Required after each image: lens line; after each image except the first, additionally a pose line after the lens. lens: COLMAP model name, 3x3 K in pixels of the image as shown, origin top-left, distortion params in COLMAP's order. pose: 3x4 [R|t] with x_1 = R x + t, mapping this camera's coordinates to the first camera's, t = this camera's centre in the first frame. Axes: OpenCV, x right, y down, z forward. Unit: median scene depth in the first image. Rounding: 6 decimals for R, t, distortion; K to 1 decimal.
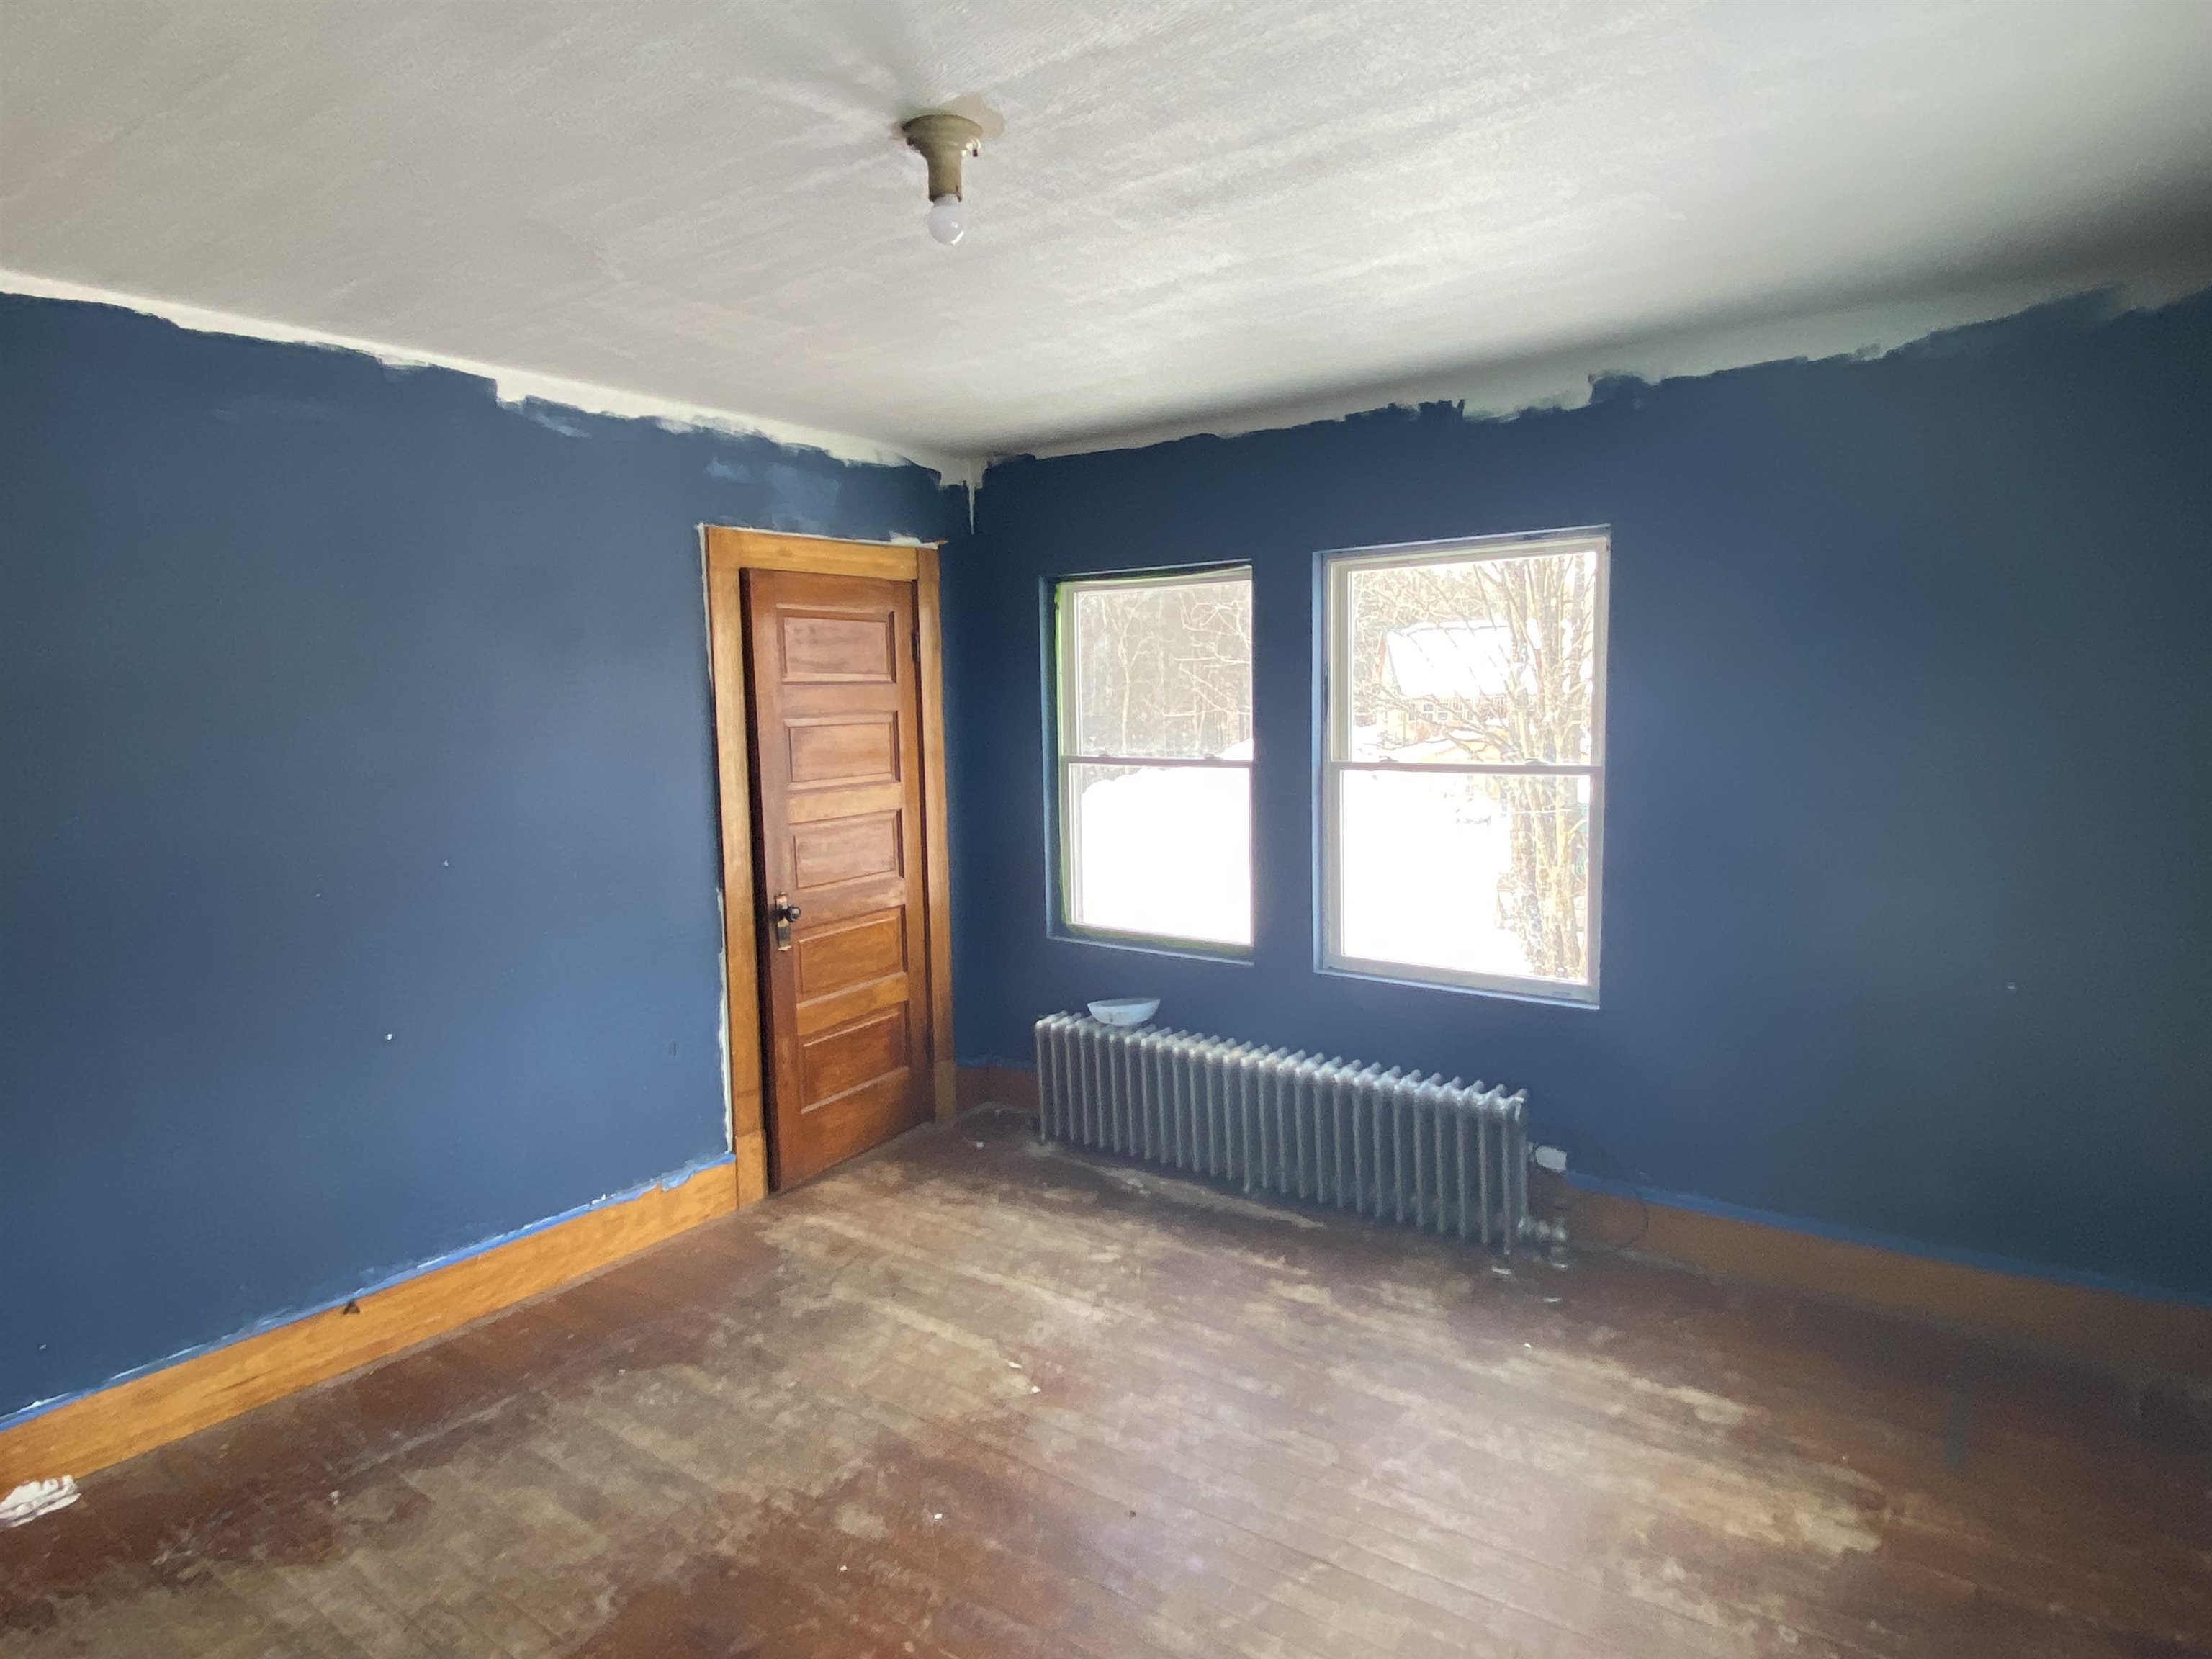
lens RADIAL K [[1287.5, 0, 1107.6], [0, 1287.5, 816.9], [0, 0, 1]] dist [0.066483, -0.067224]
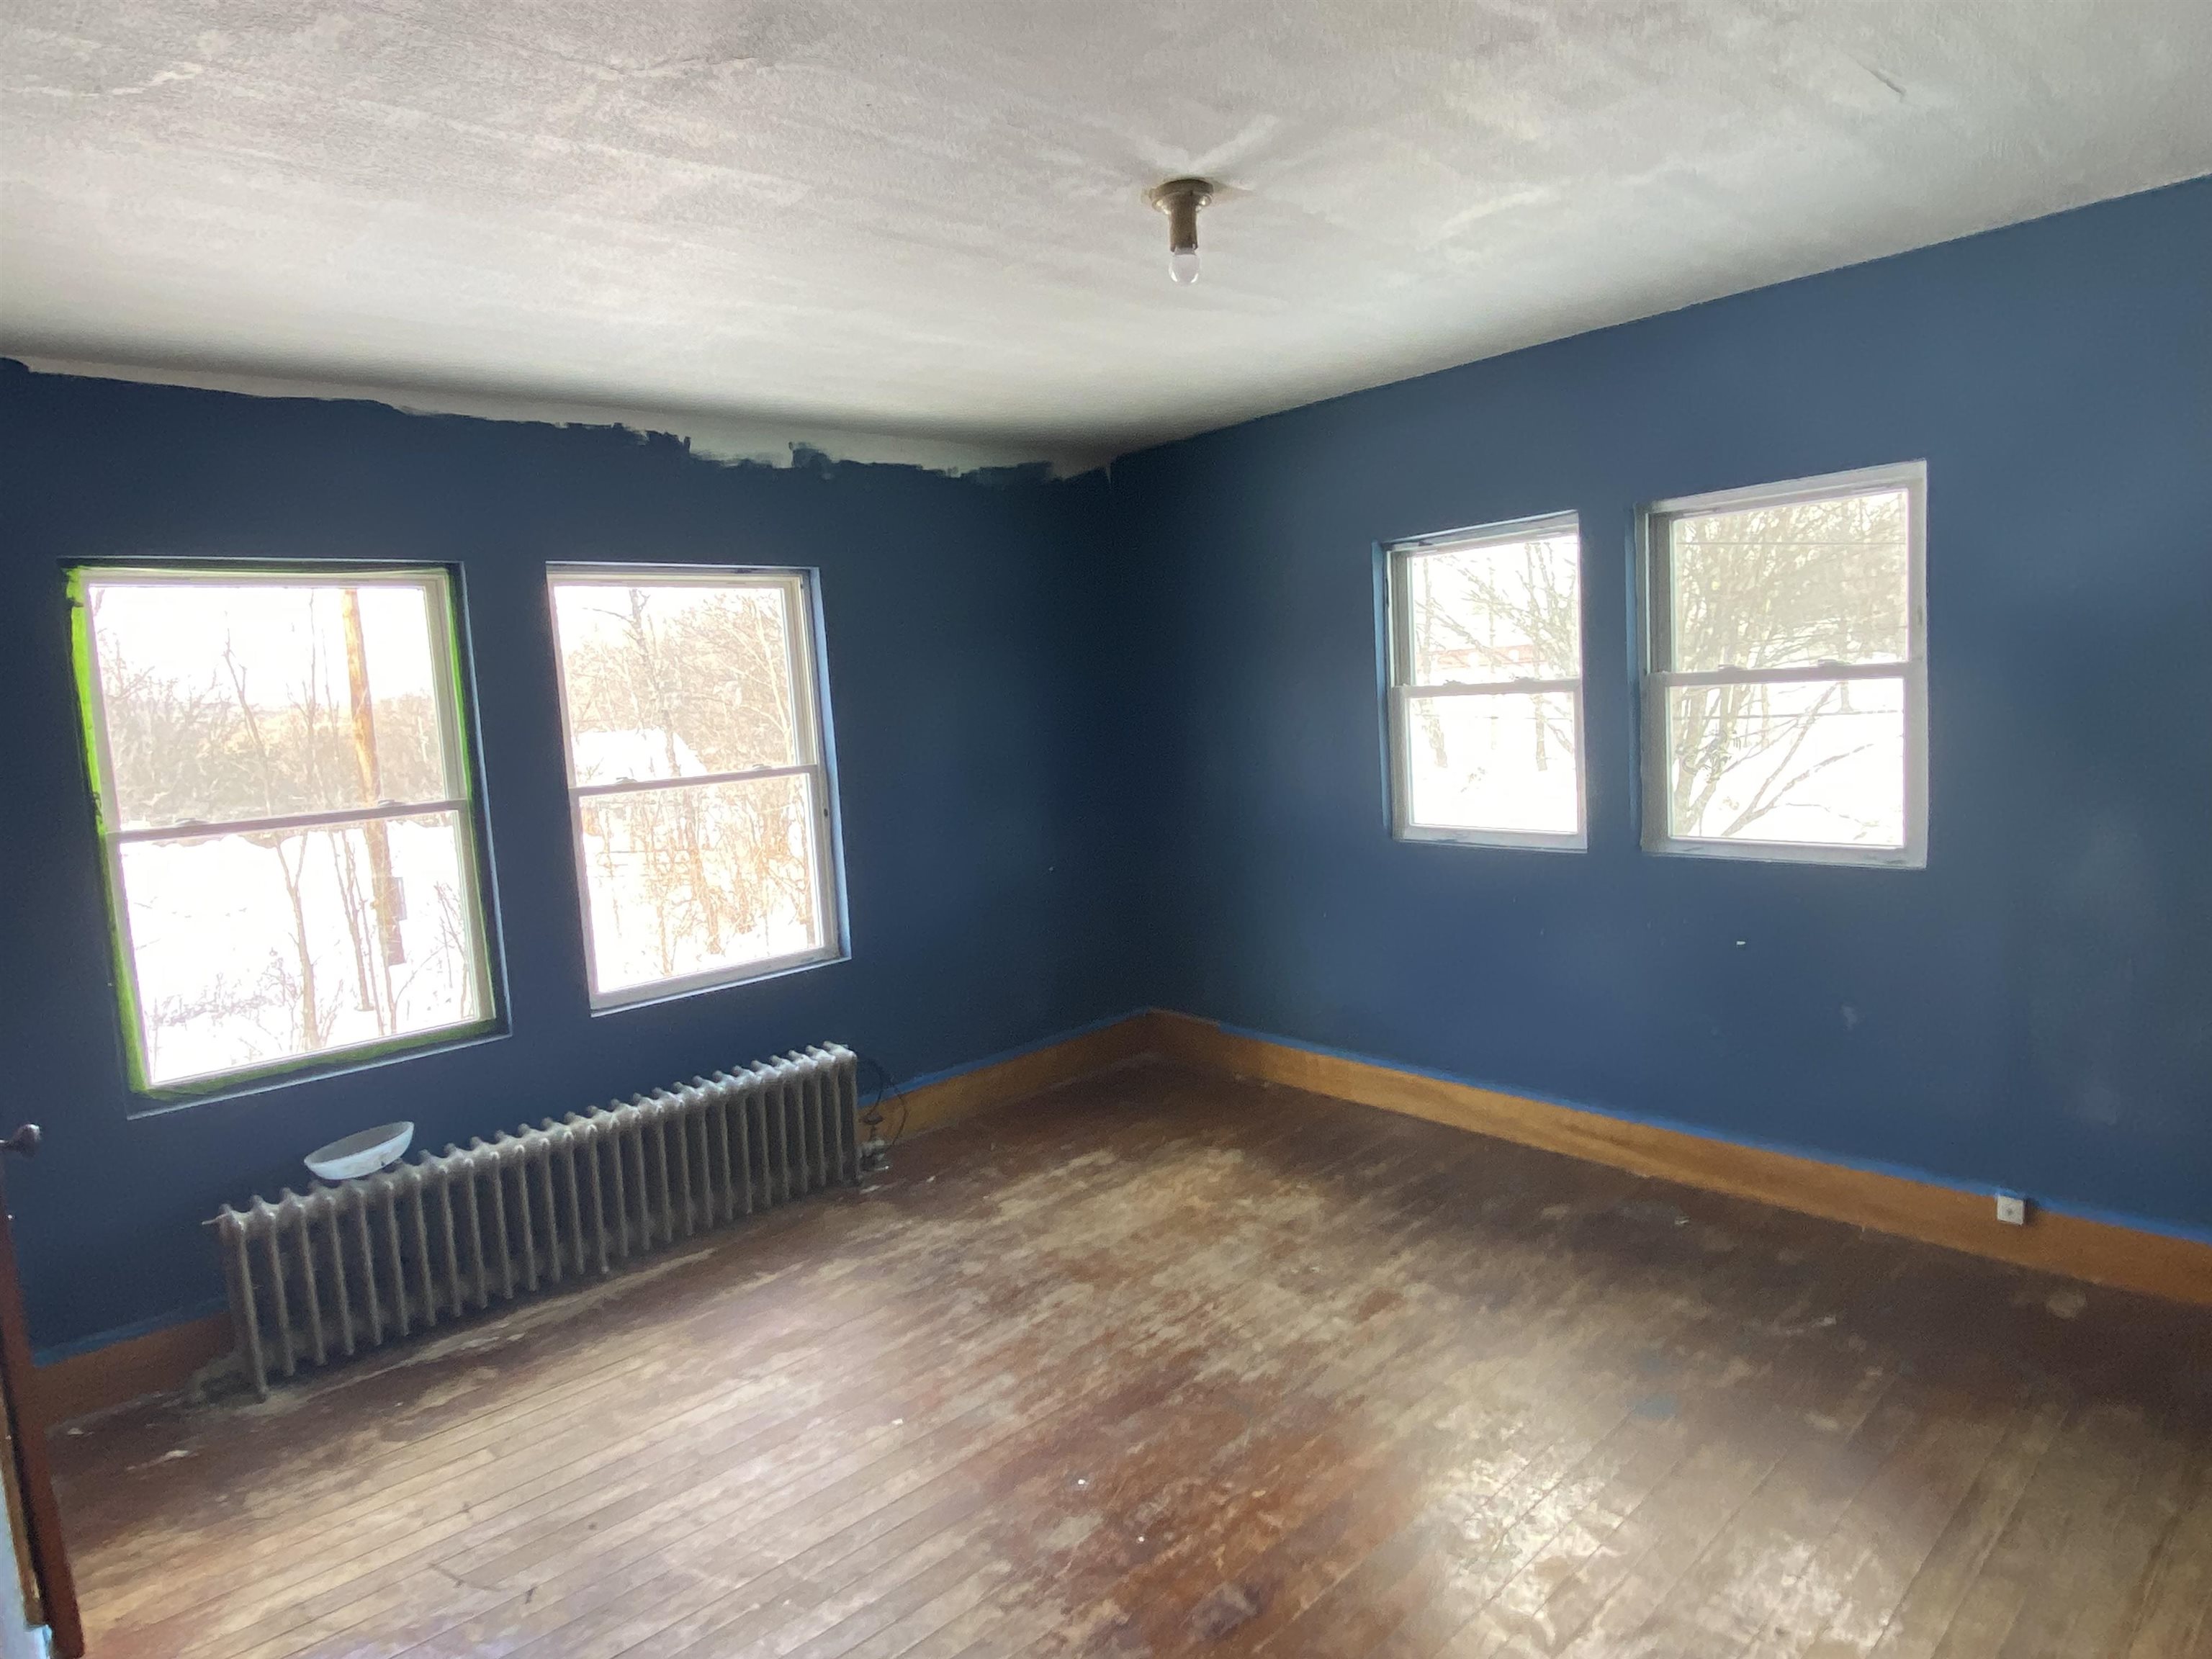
lens RADIAL K [[1287.5, 0, 1107.6], [0, 1287.5, 816.9], [0, 0, 1]] dist [0.066483, -0.067224]
pose [[0.190165, -0.095824, 0.977065, -0.768390], [0.154179, 0.985791, 0.066672, -0.029537], [-0.969570, 0.137965, 0.202237, 0.503124]]
